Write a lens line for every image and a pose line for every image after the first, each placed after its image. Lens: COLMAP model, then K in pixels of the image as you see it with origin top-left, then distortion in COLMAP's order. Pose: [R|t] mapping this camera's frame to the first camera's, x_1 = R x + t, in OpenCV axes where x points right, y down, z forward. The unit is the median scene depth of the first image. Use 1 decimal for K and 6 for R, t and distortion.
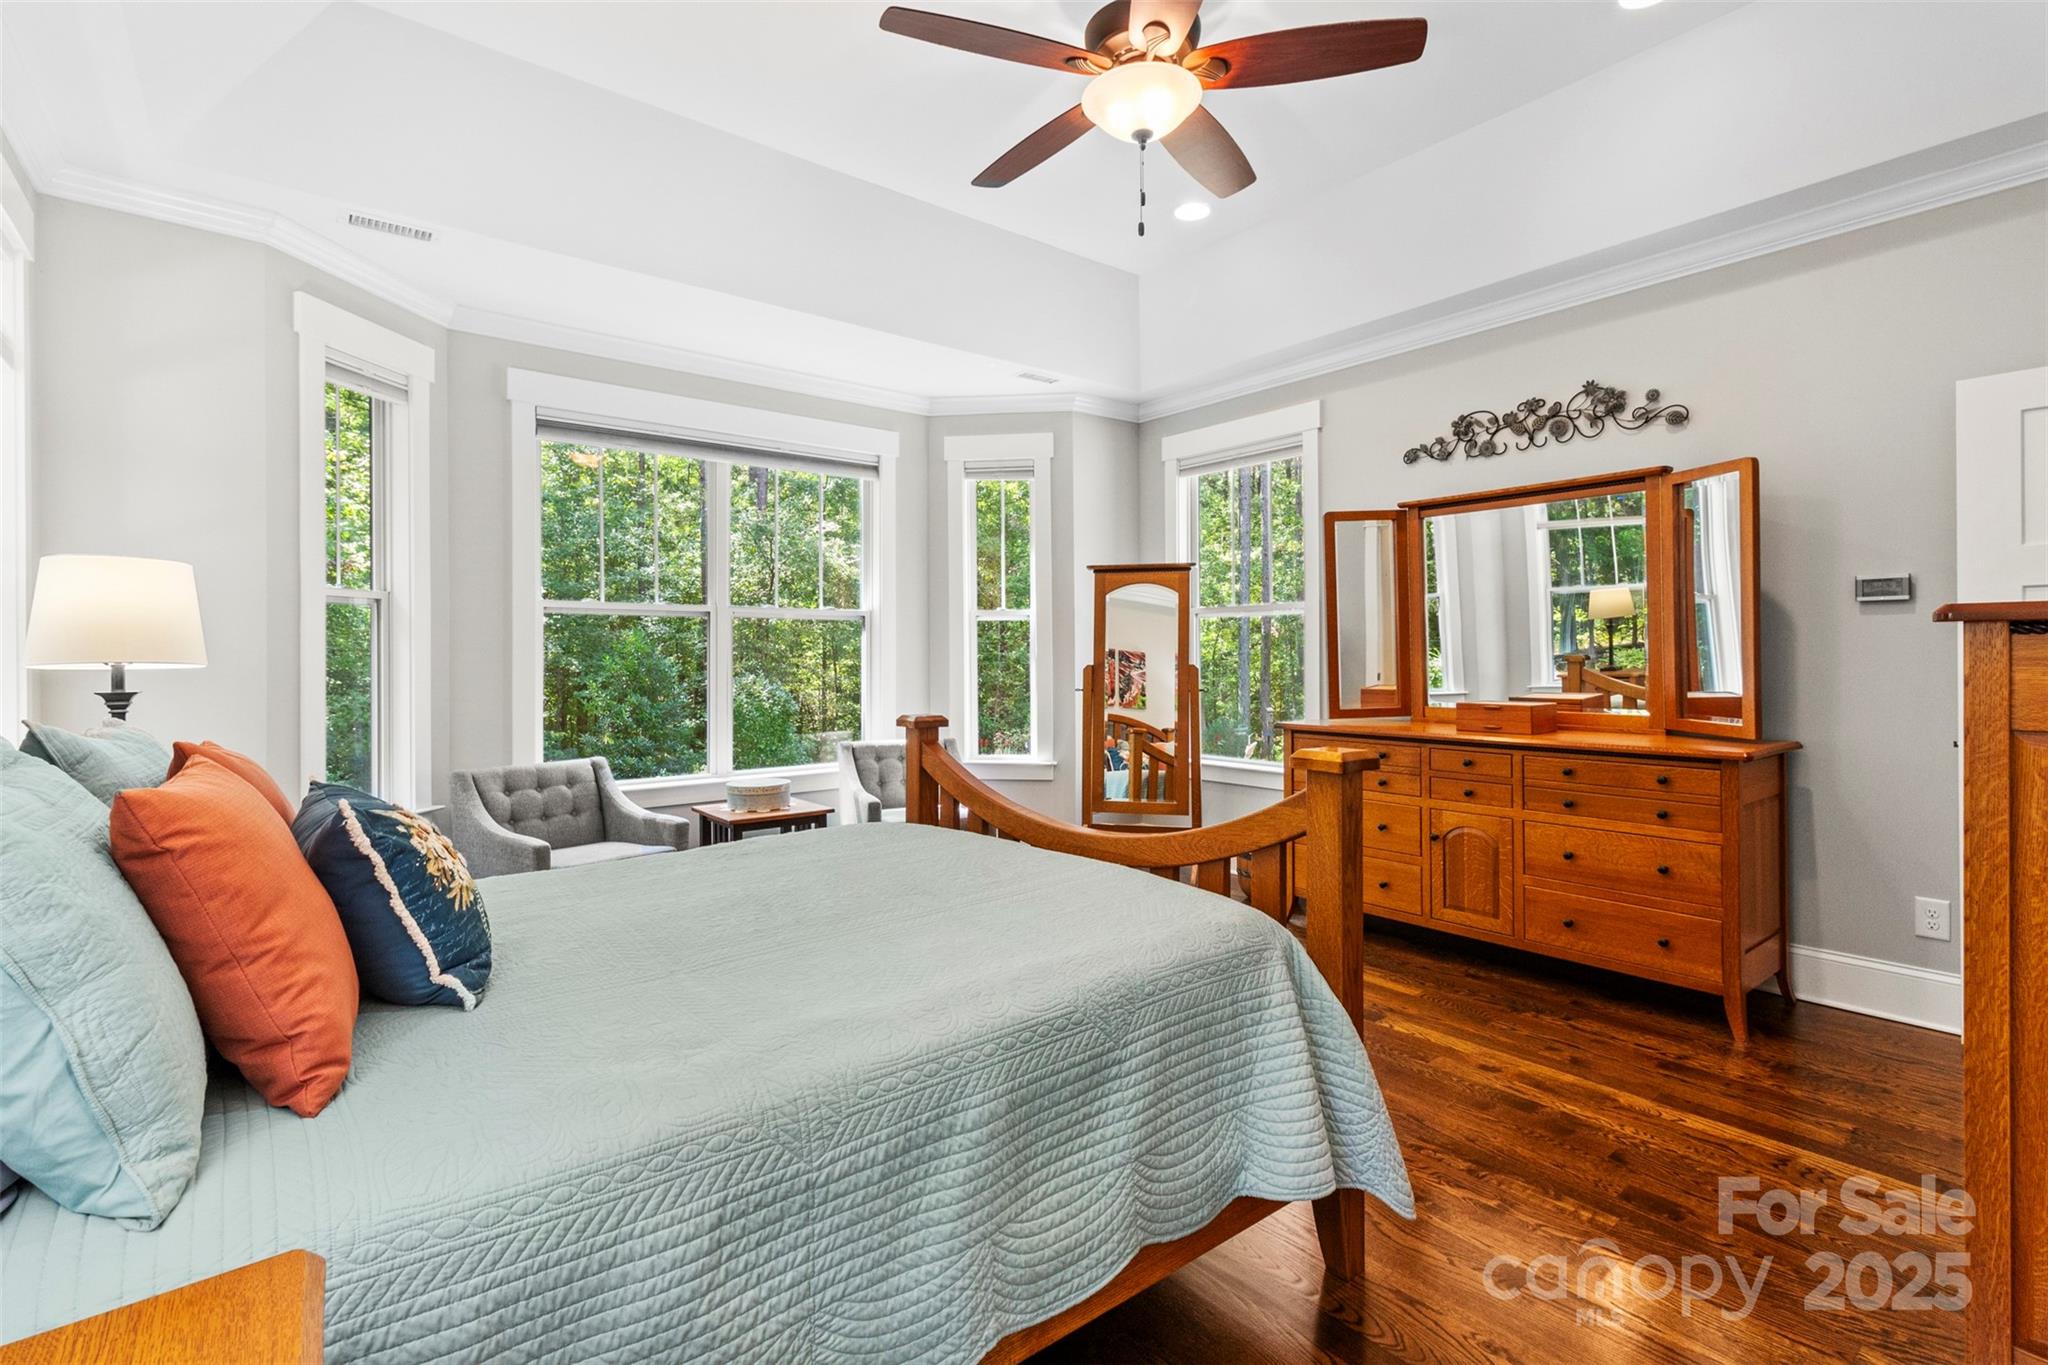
lens RADIAL K [[945.4, 0, 1041.0], [0, 945.4, 655.5], [0, 0, 1]] dist [0.002185, 0.000104]
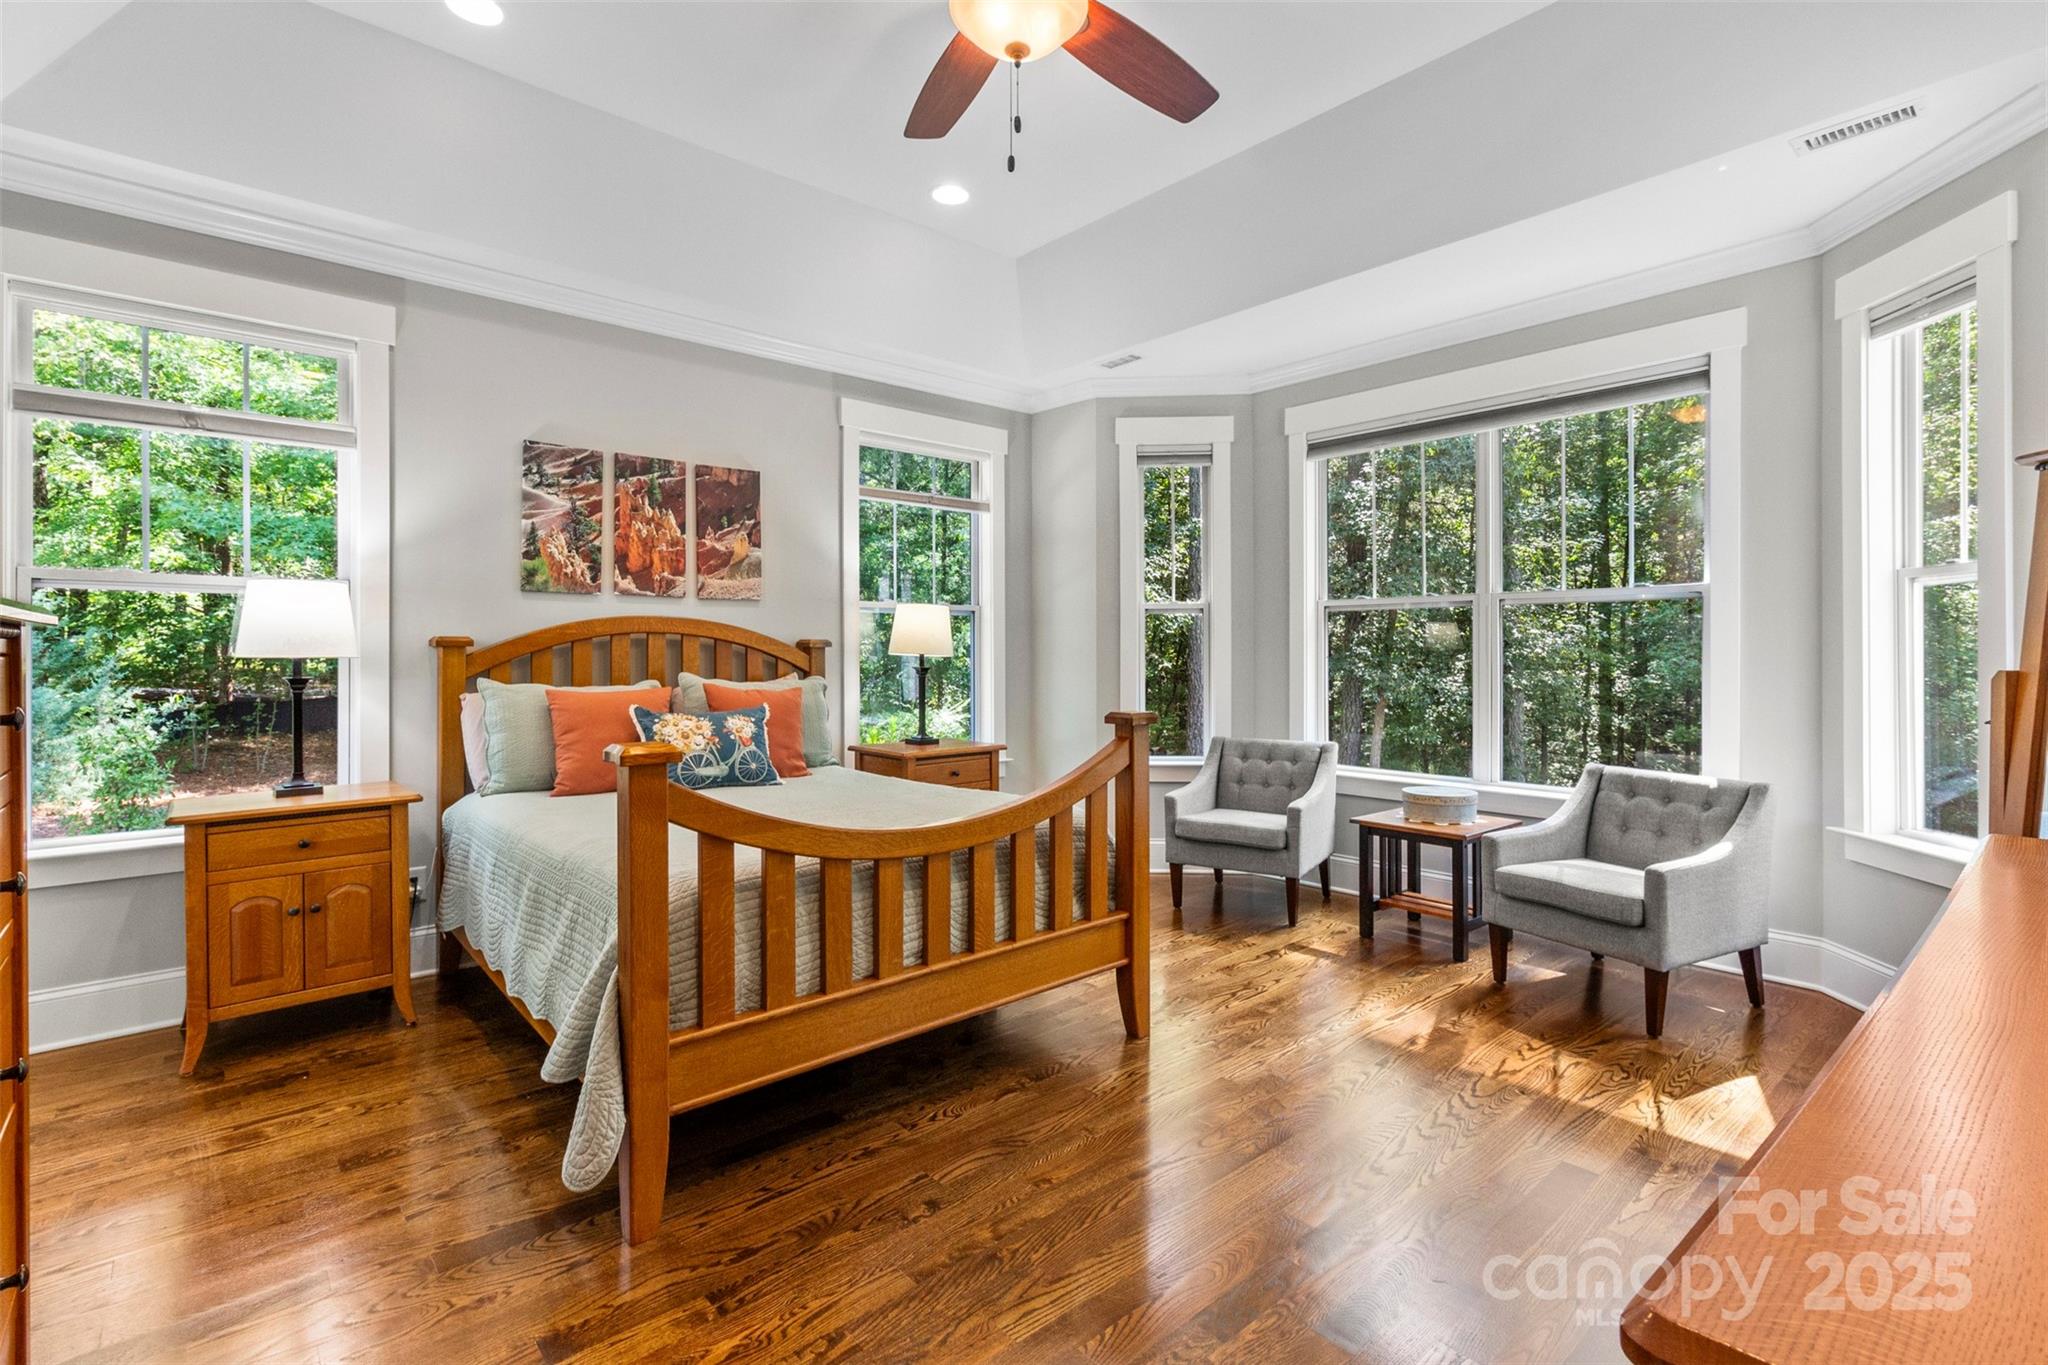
lens RADIAL K [[938.2, 0, 1028.4], [0, 938.2, 667.2], [0, 0, 1]] dist [0.000906, 0.000944]
pose [[0.038738, 0.028827, -0.998834, 0.644120], [0.002693, 0.999577, 0.028953, -0.012431], [0.999246, -0.003812, 0.038644, 0.649514]]
